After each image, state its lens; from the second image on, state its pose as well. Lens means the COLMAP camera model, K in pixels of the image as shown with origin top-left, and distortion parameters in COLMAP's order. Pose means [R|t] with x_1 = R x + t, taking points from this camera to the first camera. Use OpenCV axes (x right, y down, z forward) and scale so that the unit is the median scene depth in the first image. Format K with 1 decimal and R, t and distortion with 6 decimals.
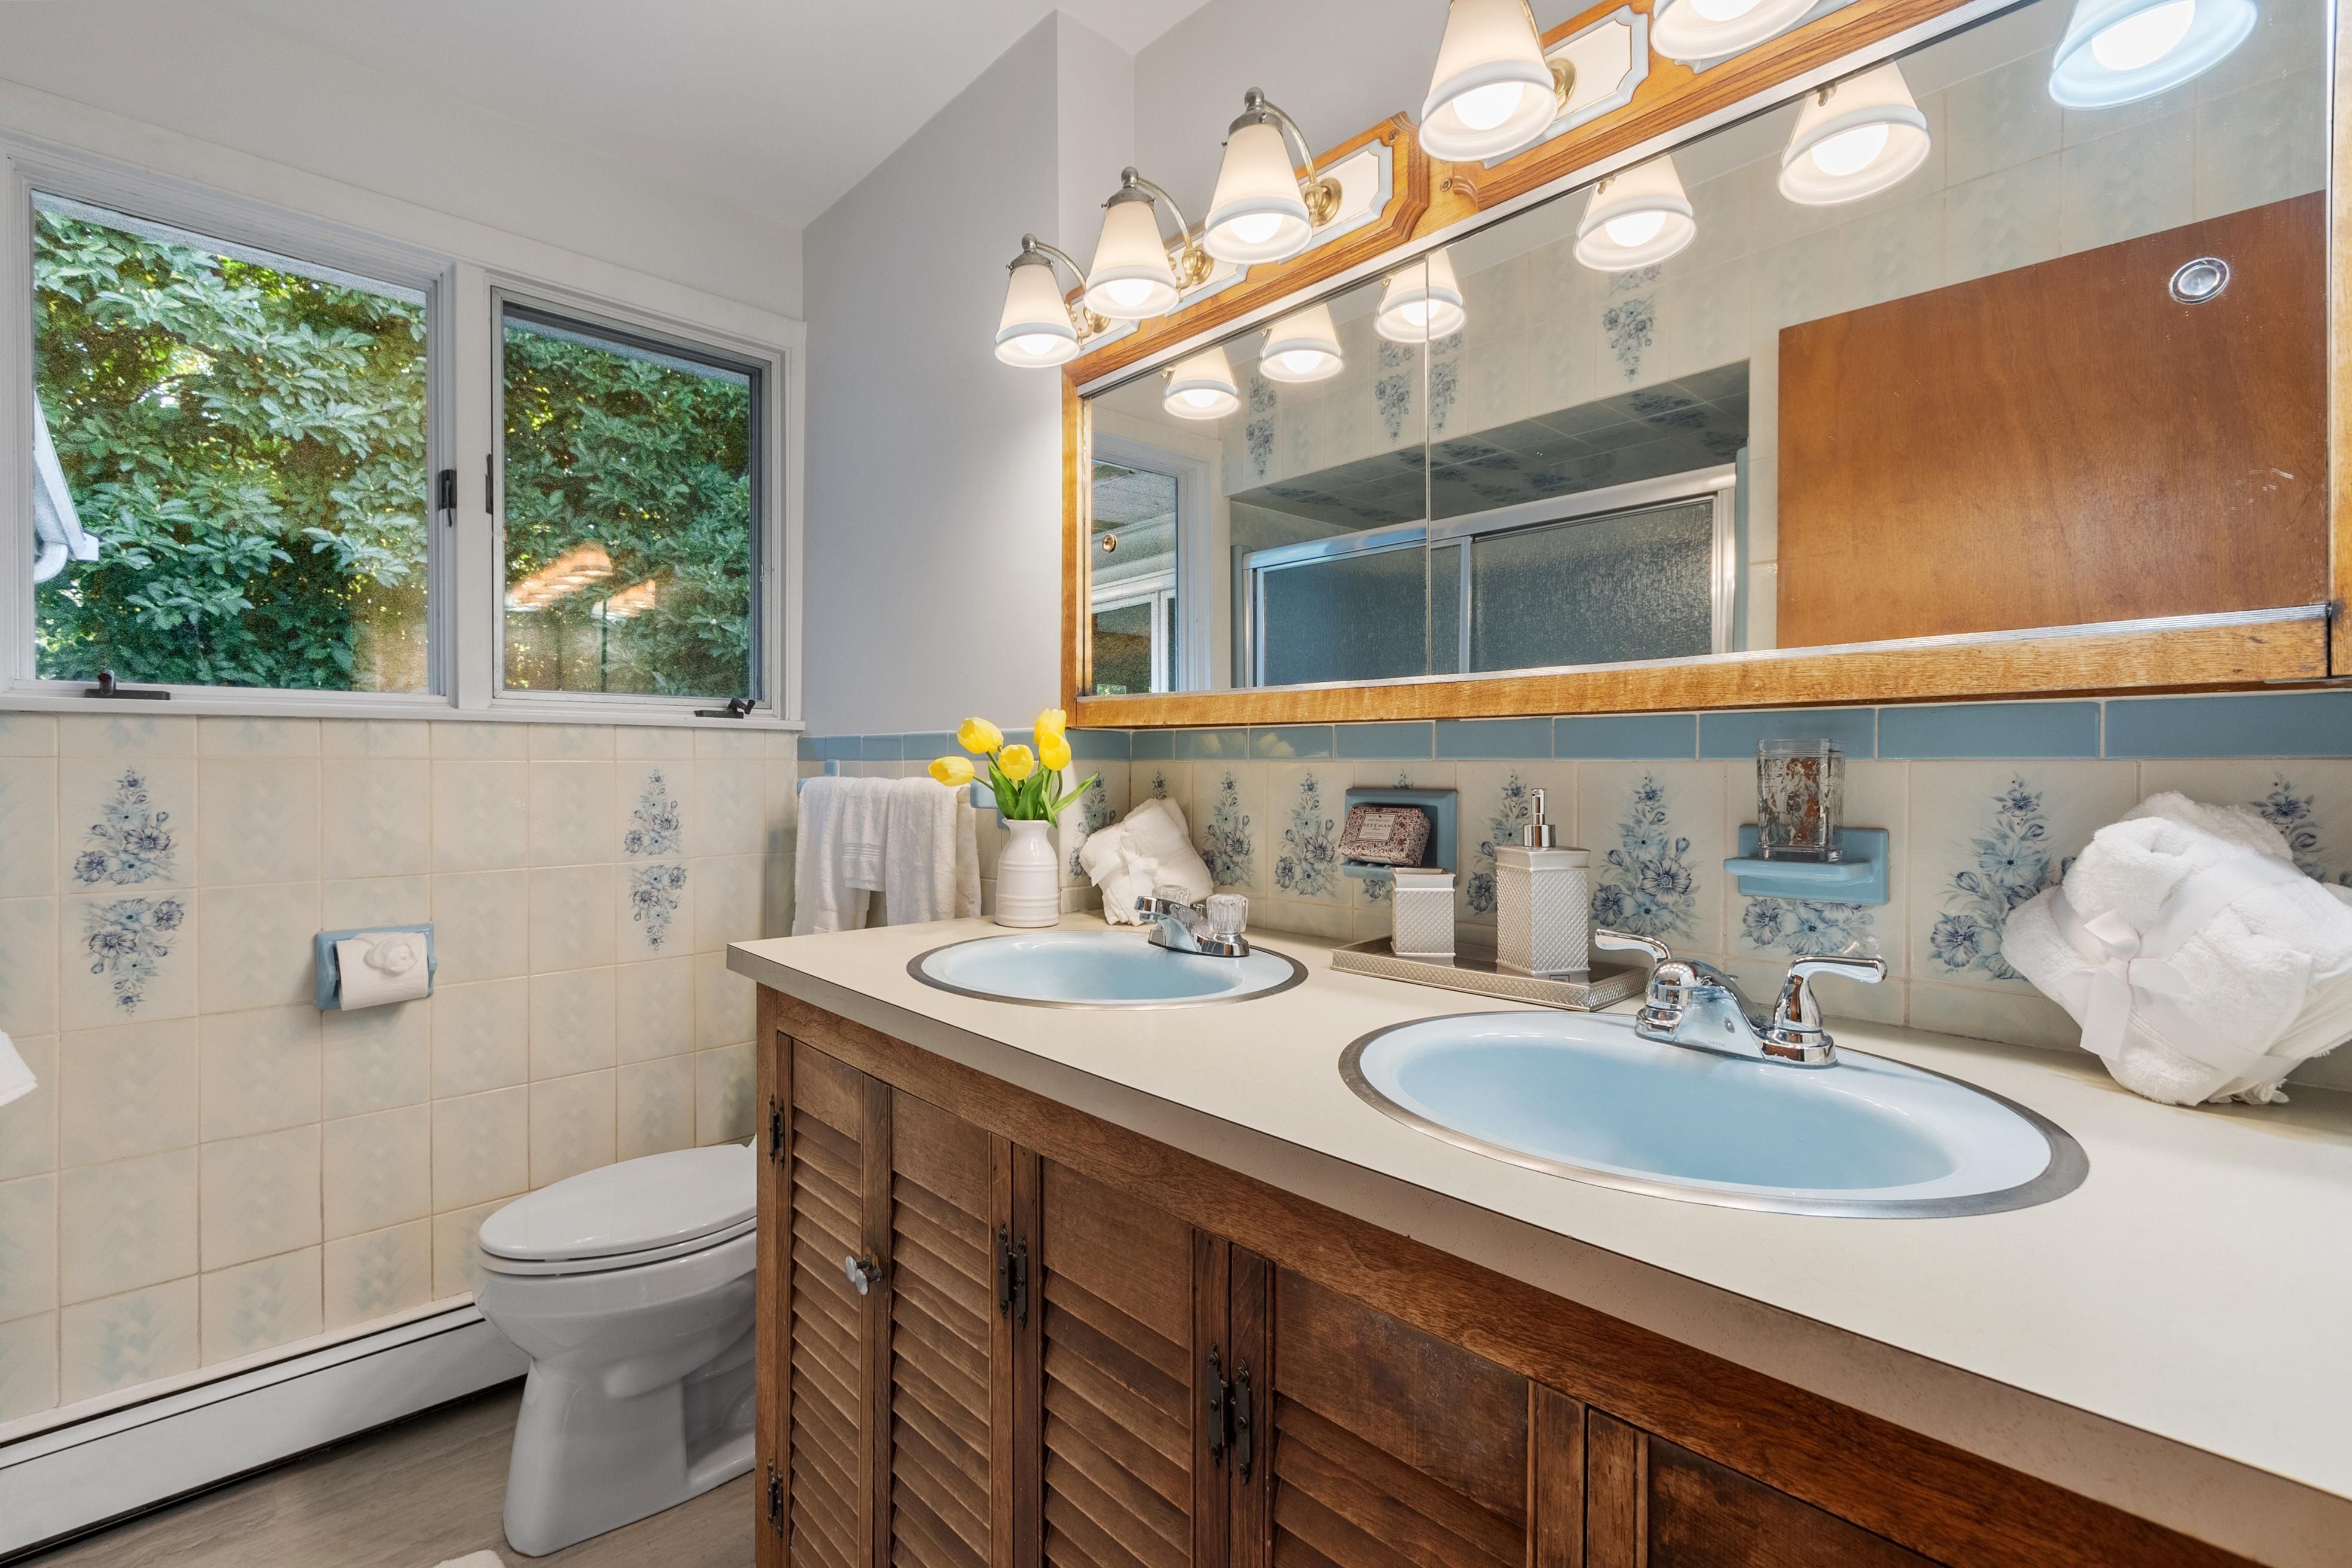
lens RADIAL K [[1021.0, 0, 1122.0], [0, 1021.0, 792.0], [0, 0, 1]] dist [0.002222, -0.000561]
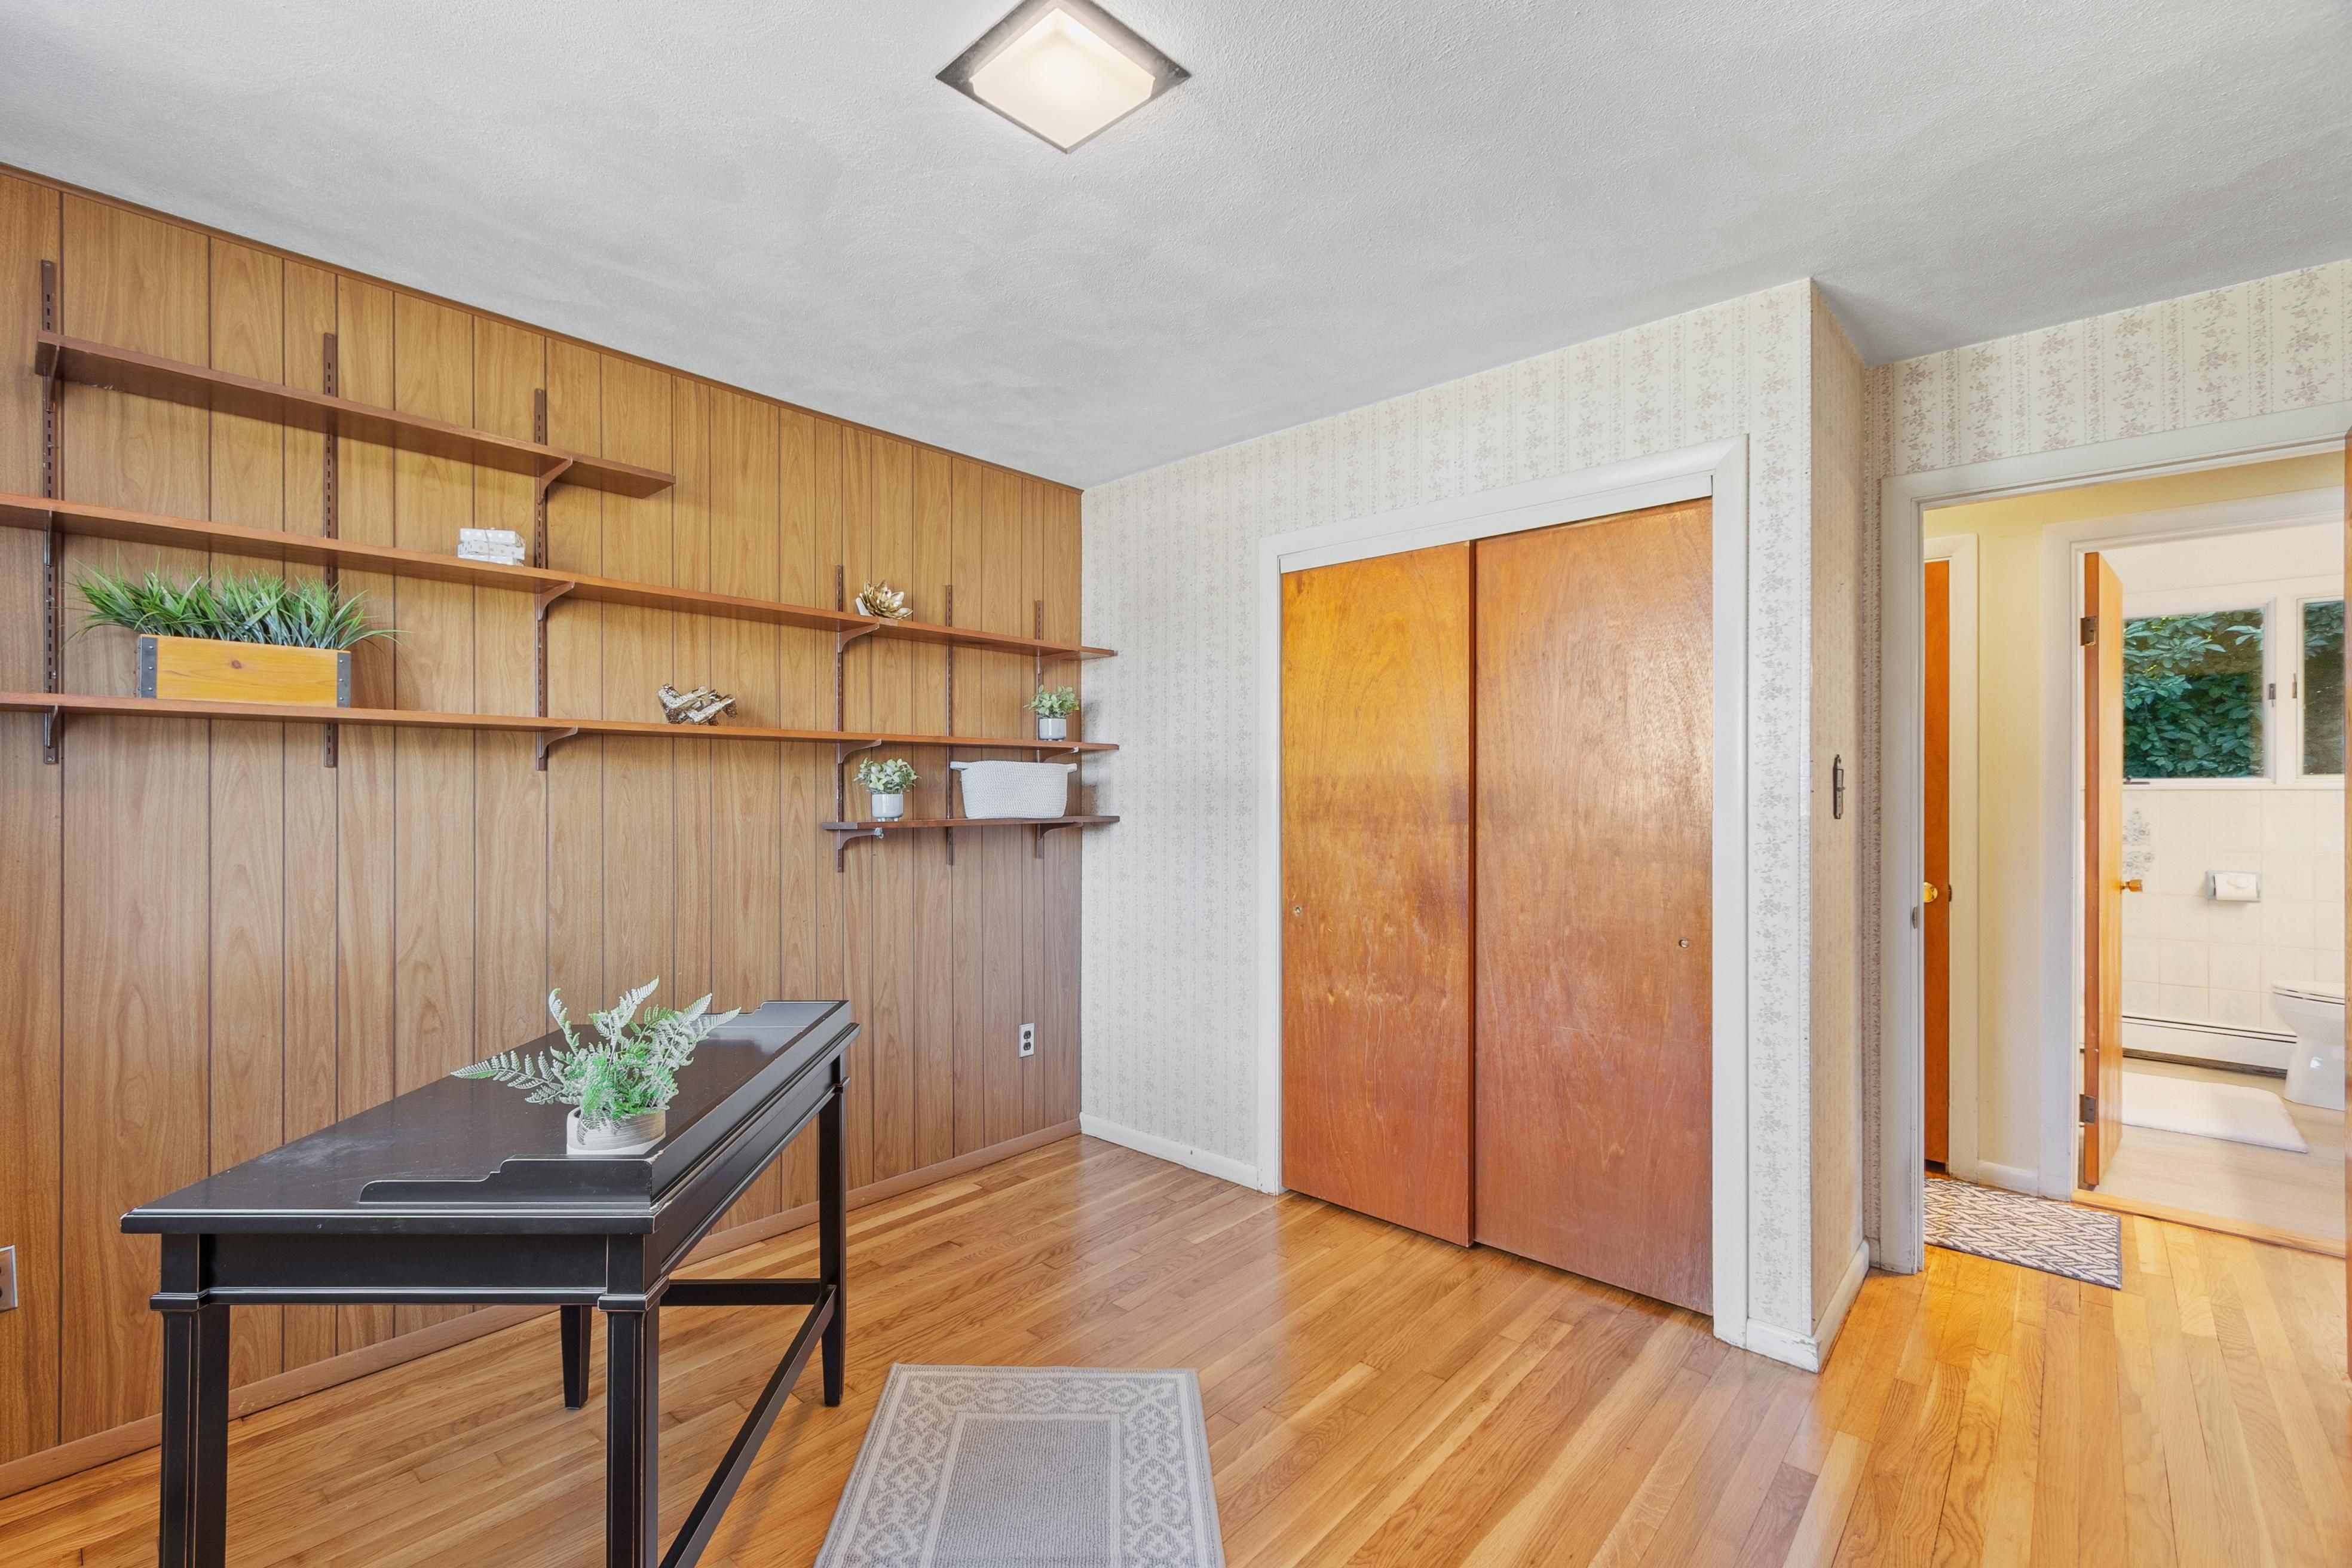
lens RADIAL K [[1021.0, 0, 1122.0], [0, 1021.0, 792.0], [0, 0, 1]] dist [0.002222, -0.000561]
pose [[0.055131, 0.002463, -0.998476, 0.569579], [-0.010300, 0.999945, 0.001898, -0.013575], [0.998426, 0.010179, 0.055154, -0.653756]]
